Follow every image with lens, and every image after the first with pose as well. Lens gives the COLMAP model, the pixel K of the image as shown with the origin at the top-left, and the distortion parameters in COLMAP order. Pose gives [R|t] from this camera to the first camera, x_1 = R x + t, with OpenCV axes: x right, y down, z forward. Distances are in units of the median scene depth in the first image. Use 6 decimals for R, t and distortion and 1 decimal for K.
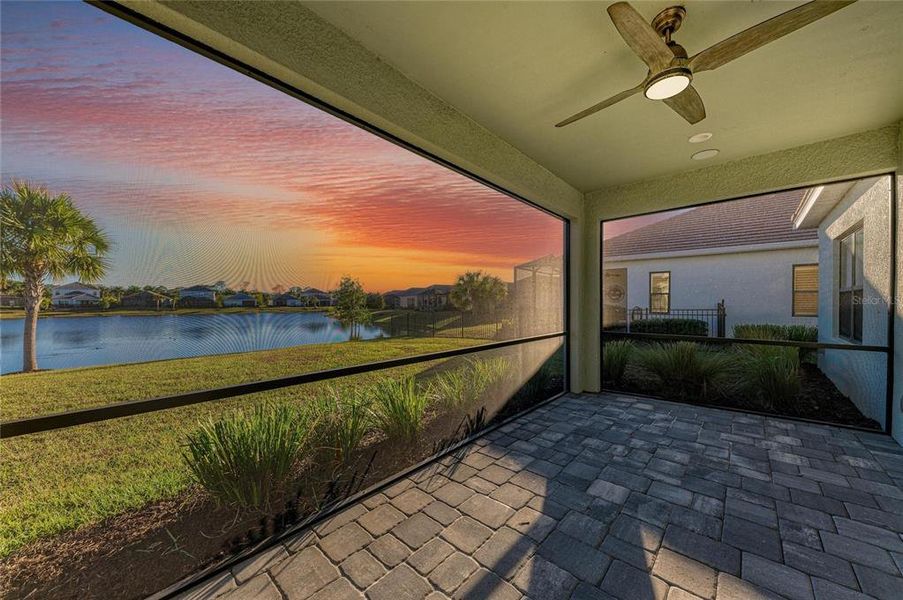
lens RADIAL K [[319.1, 0, 456.6], [0, 319.1, 306.0], [0, 0, 1]] dist [0.010251, -0.000392]
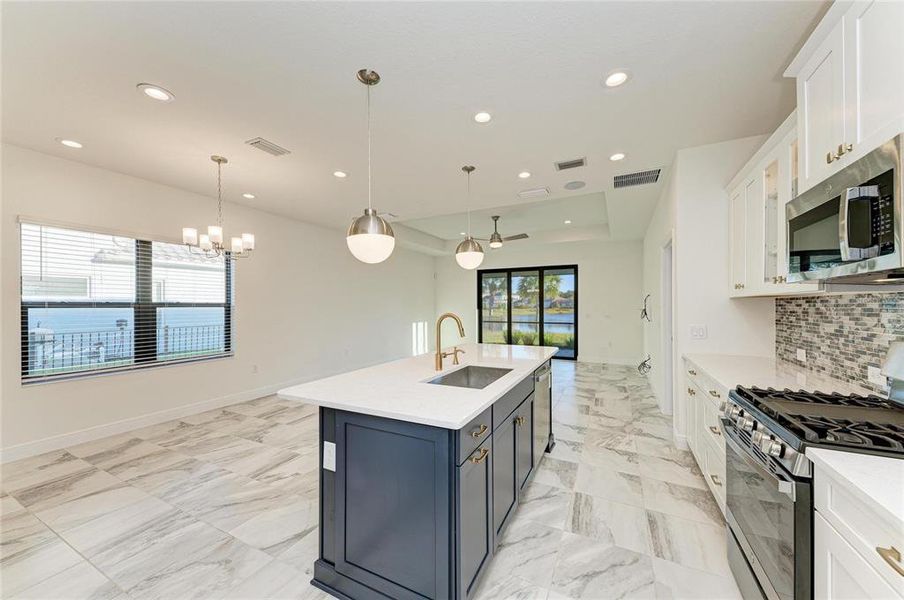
lens RADIAL K [[327.2, 0, 459.8], [0, 327.2, 306.3], [0, 0, 1]] dist [0.018859, -0.006031]
pose [[0.277453, 0.003695, -0.960732, 0.353940], [-0.005059, 0.999984, 0.002385, -0.006143], [0.960726, 0.004199, 0.277467, -0.106149]]
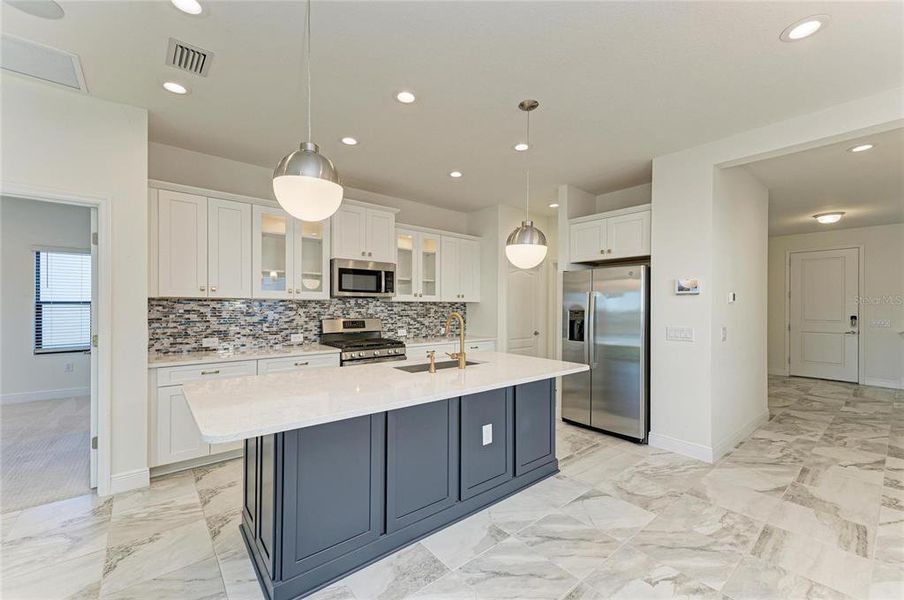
lens RADIAL K [[364.8, 0, 453.8], [0, 364.8, 307.0], [0, 0, 1]] dist [0.015858, -0.000032]
pose [[0.148845, 0.001527, 0.988859, 0.188051], [0.003258, 0.999993, -0.002035, -0.005571], [-0.988855, 0.003525, 0.148839, -0.100617]]
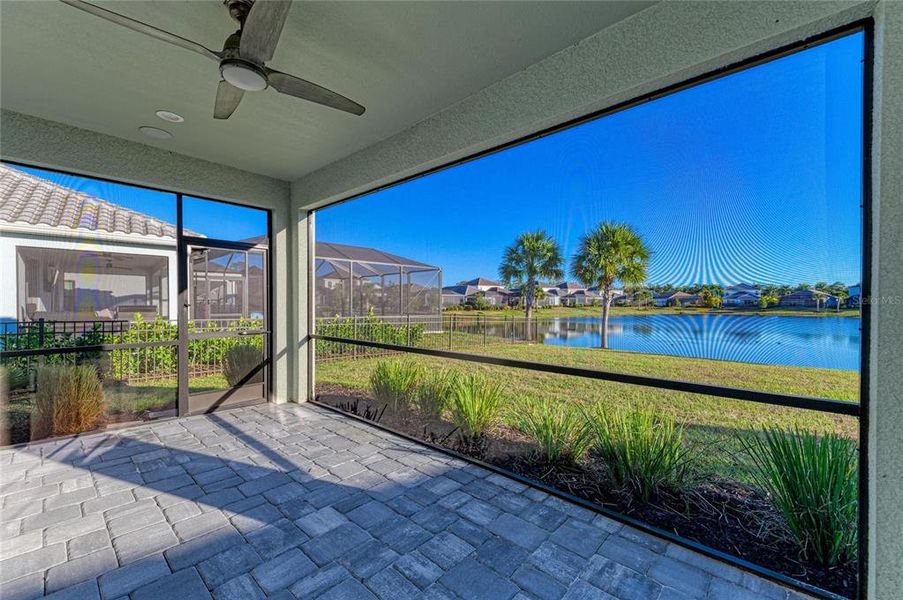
lens RADIAL K [[359.1, 0, 456.5], [0, 359.1, 305.6], [0, 0, 1]] dist [0.018495, -0.000180]
pose [[0.013006, 0.012277, -0.999840, 0.117260], [-0.013374, 0.999837, 0.012103, -0.001819], [0.999826, 0.013215, 0.013169, 0.108530]]
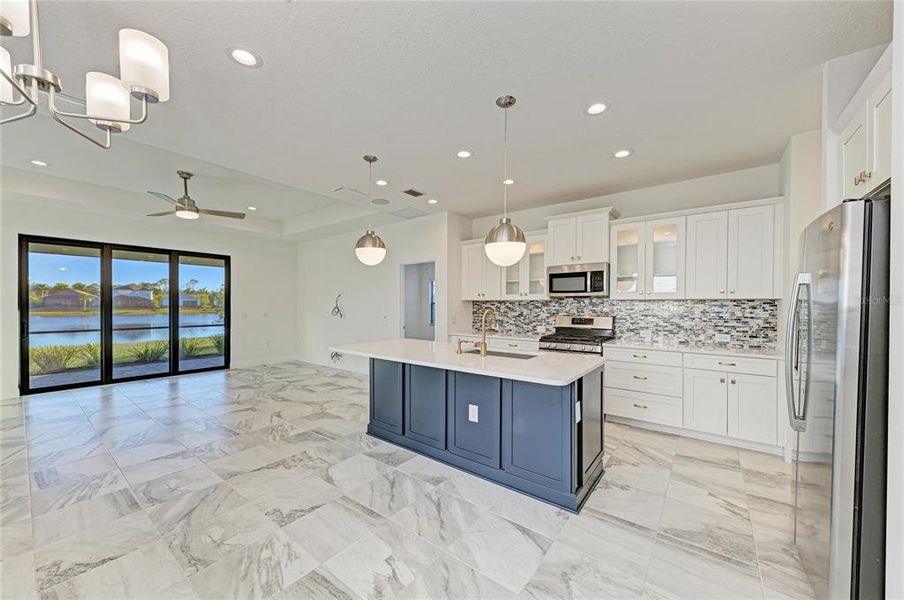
lens RADIAL K [[327.2, 0, 459.8], [0, 327.2, 306.3], [0, 0, 1]] dist [0.018859, -0.006031]
pose [[0.995984, 0.005489, 0.089362, 0.261478], [-0.005201, 0.999981, -0.003445, -0.004915], [-0.089379, 0.002967, 0.995993, -0.184486]]
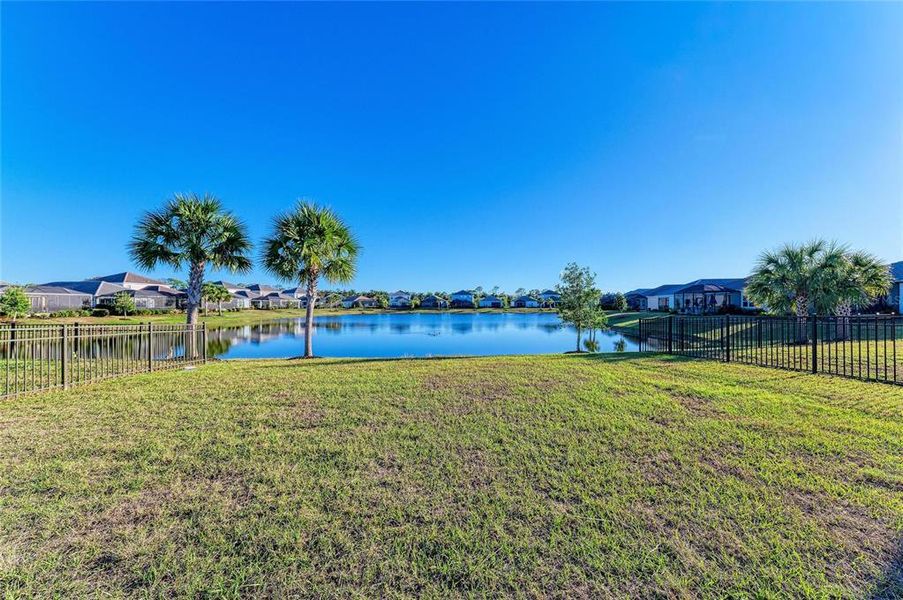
lens RADIAL K [[319.1, 0, 456.6], [0, 319.1, 306.0], [0, 0, 1]] dist [0.010251, -0.000392]
pose [[0.759604, 0.003013, -0.650379, -0.039588], [-0.006295, 0.999976, -0.002721, 0.003377], [0.650355, 0.006161, 0.759605, 0.162577]]
